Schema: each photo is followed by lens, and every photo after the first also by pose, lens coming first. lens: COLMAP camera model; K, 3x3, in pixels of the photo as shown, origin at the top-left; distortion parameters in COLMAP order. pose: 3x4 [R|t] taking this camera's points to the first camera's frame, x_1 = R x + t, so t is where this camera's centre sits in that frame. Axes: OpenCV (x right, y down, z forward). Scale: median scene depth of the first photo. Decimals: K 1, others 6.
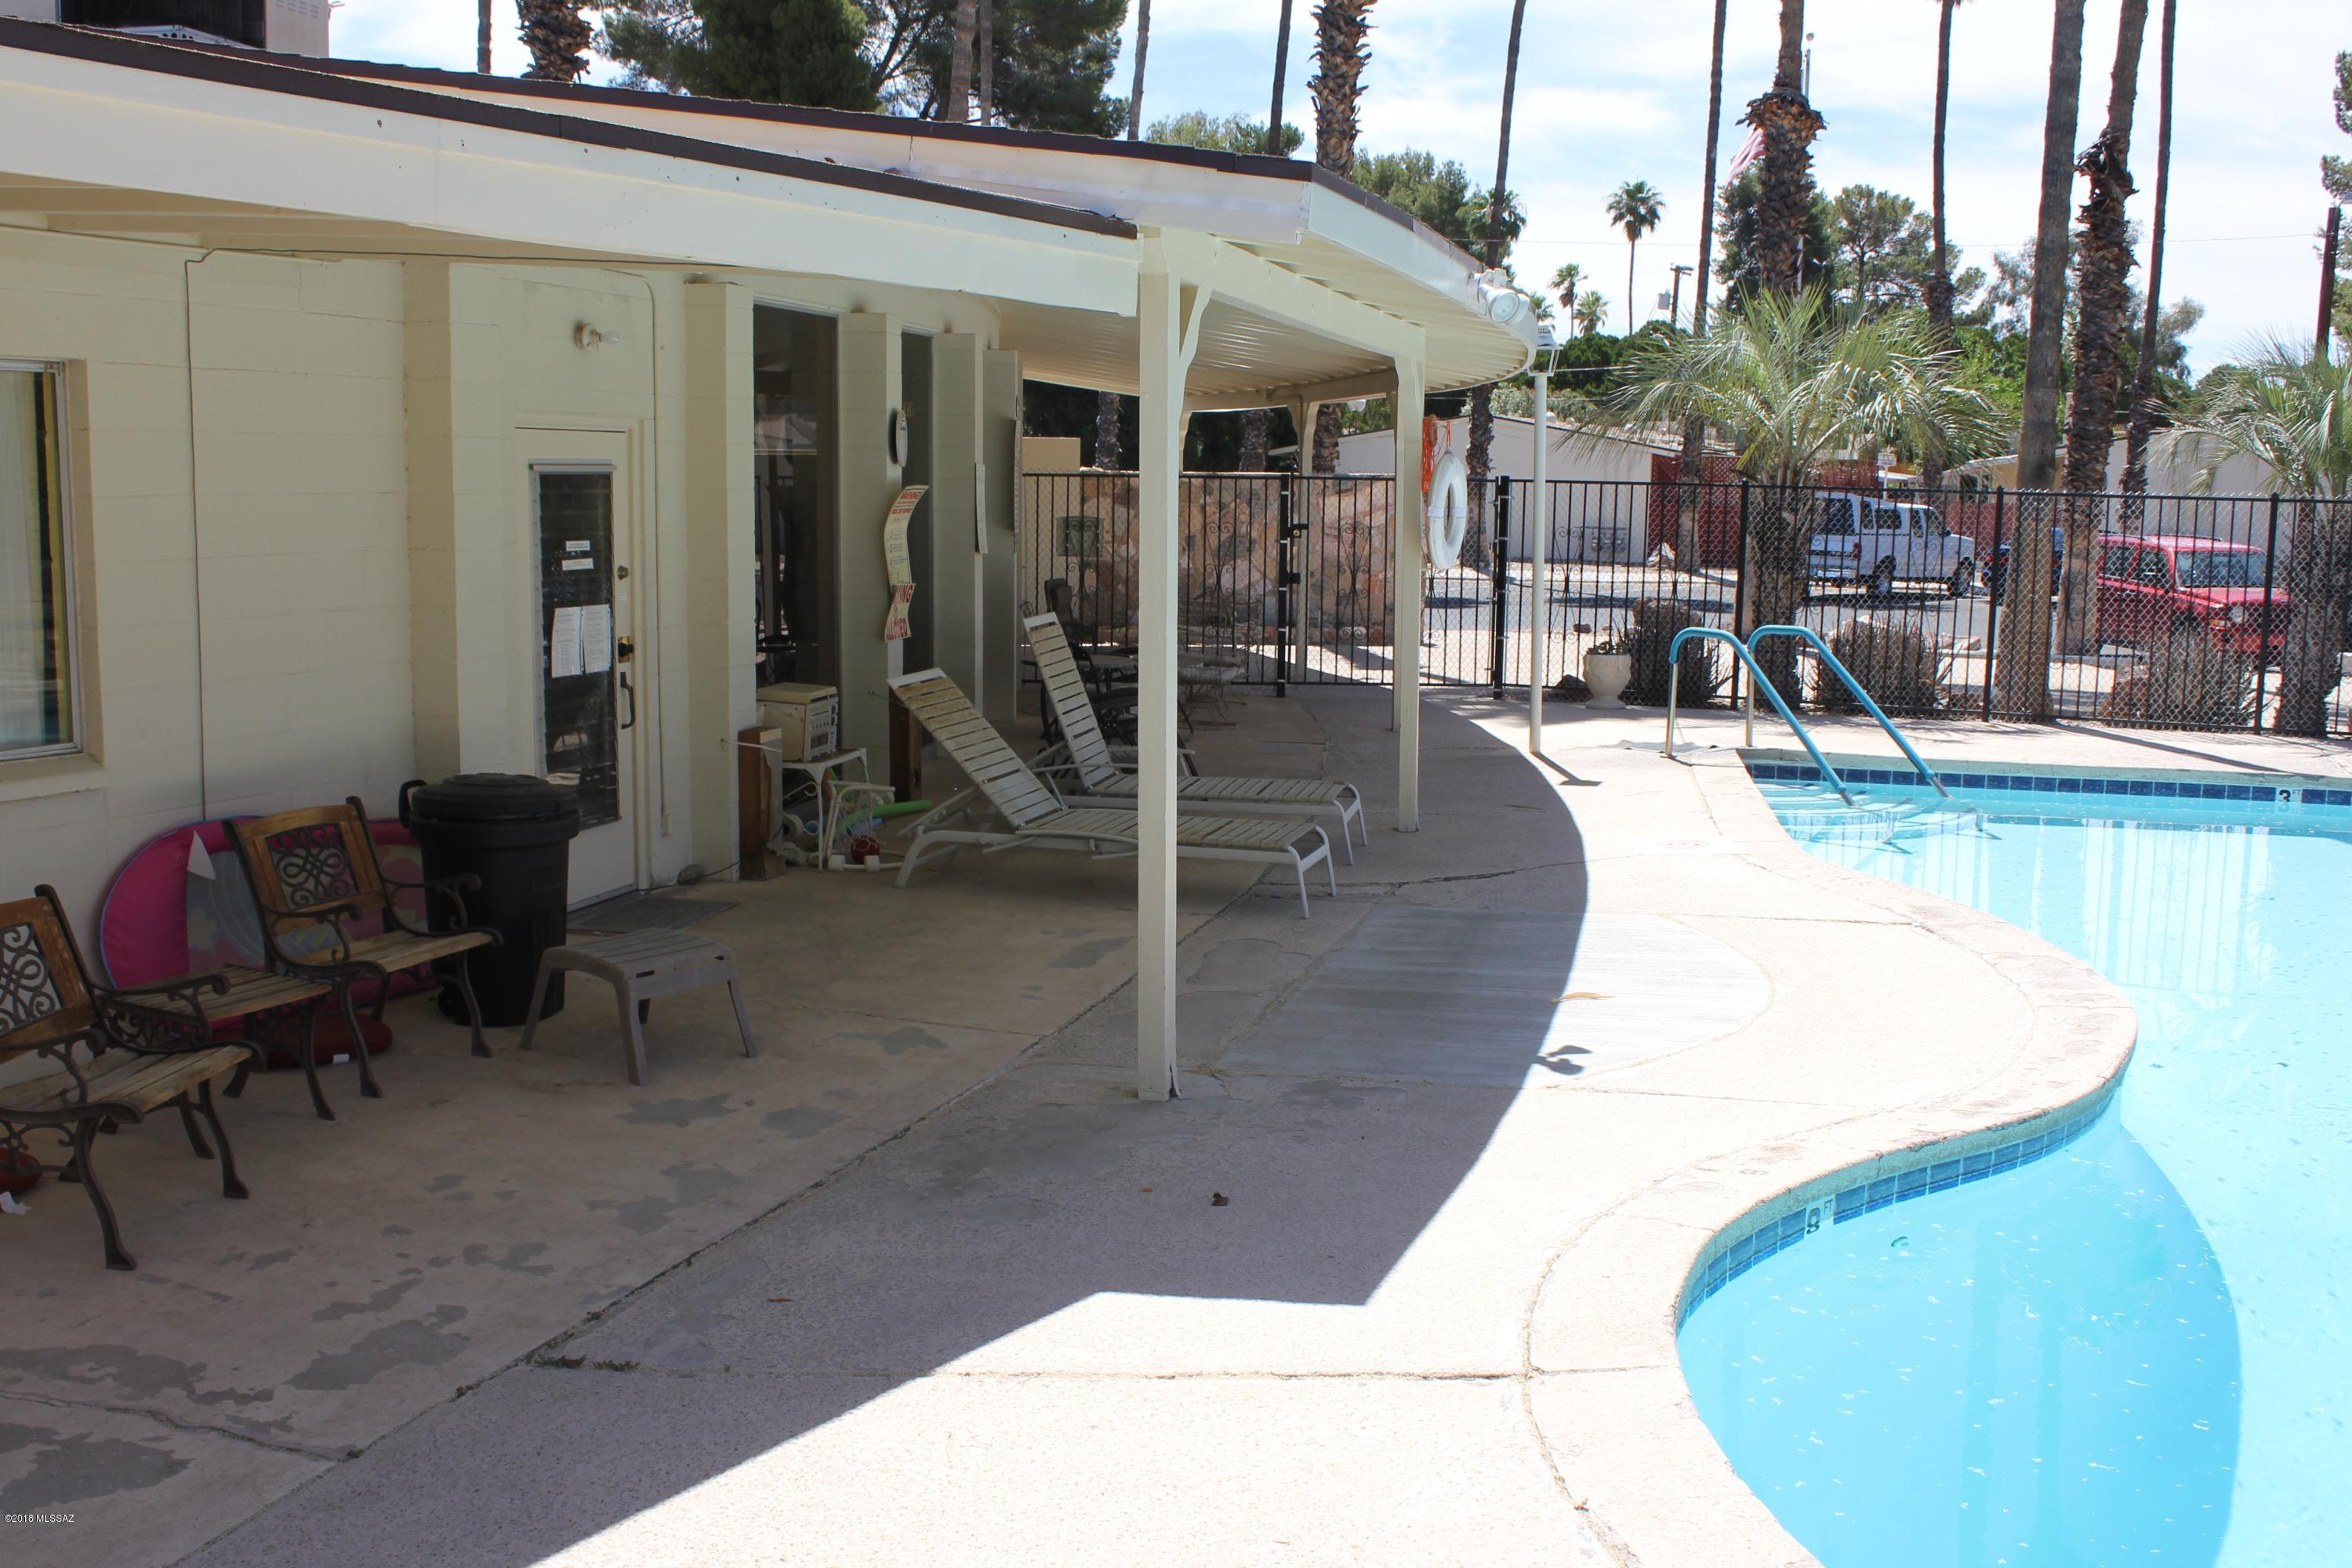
lens RADIAL K [[2568.6, 0, 1176.0], [0, 2568.6, 784.0], [0, 0, 1]] dist [-0.147559, 0.406548]
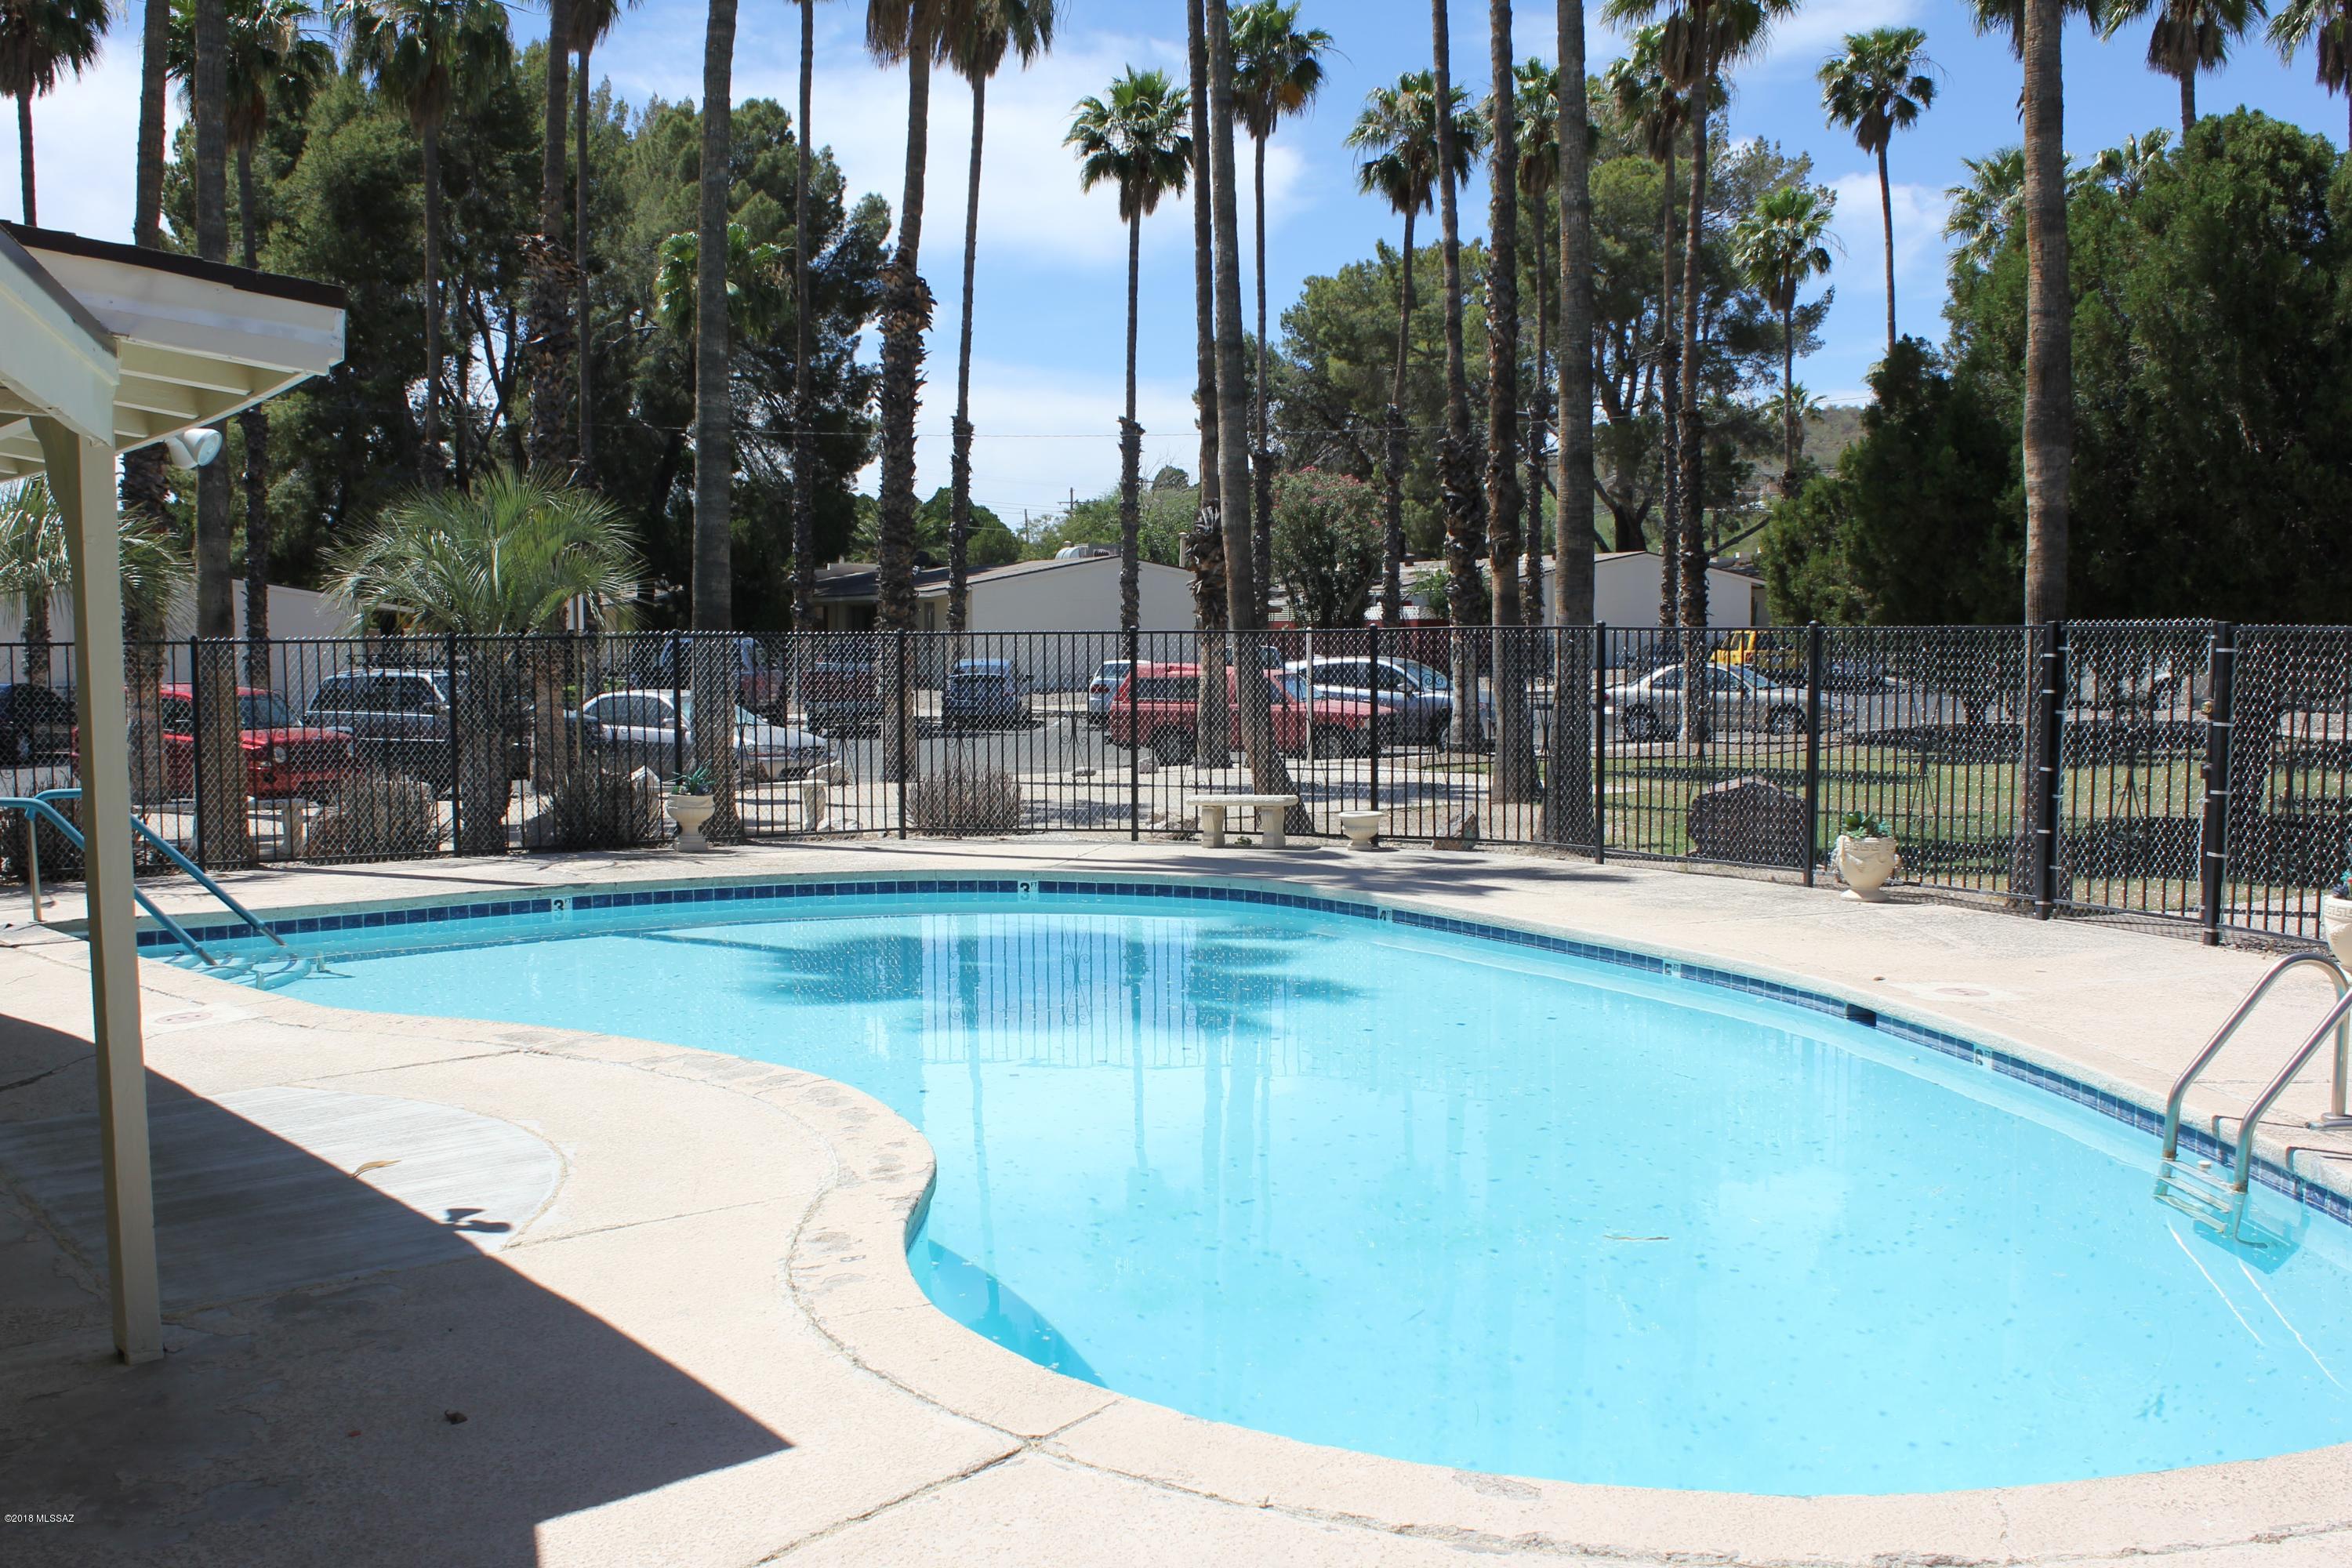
lens RADIAL K [[2568.6, 0, 1176.0], [0, 2568.6, 784.0], [0, 0, 1]] dist [-0.147559, 0.406548]
pose [[0.575653, -0.071532, 0.814559, -0.311907], [0.117892, 0.993019, 0.003889, -0.020588], [-0.809151, 0.093791, 0.580067, 0.130741]]
